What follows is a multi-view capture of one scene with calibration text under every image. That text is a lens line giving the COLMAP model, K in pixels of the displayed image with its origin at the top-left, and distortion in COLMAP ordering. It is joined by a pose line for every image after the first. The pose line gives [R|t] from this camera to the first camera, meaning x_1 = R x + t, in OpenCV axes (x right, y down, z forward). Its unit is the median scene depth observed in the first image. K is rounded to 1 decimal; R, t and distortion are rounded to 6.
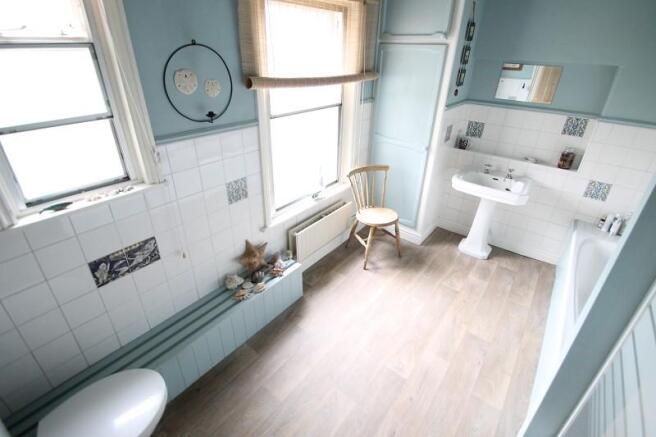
lens RADIAL K [[311.7, 0, 333.0], [0, 311.7, 203.8], [0, 0, 1]] dist [0.023251, -0.022229]
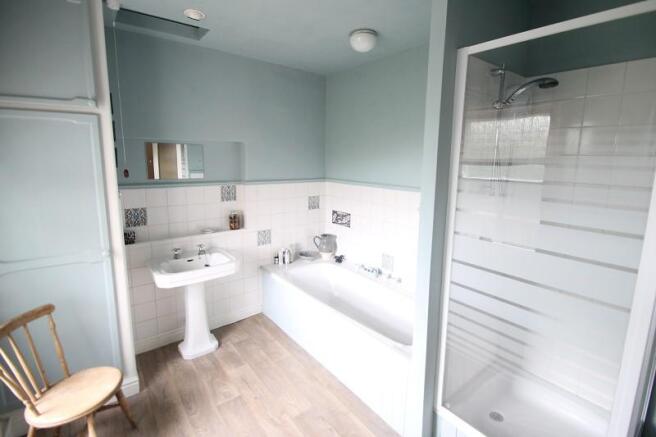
lens RADIAL K [[311.7, 0, 333.0], [0, 311.7, 203.8], [0, 0, 1]] dist [0.023251, -0.022229]
pose [[0.244027, -0.171121, 0.954551, -0.214953], [0.426887, 0.902768, 0.052706, -0.100852], [-0.870757, 0.394624, 0.293349, 0.325026]]
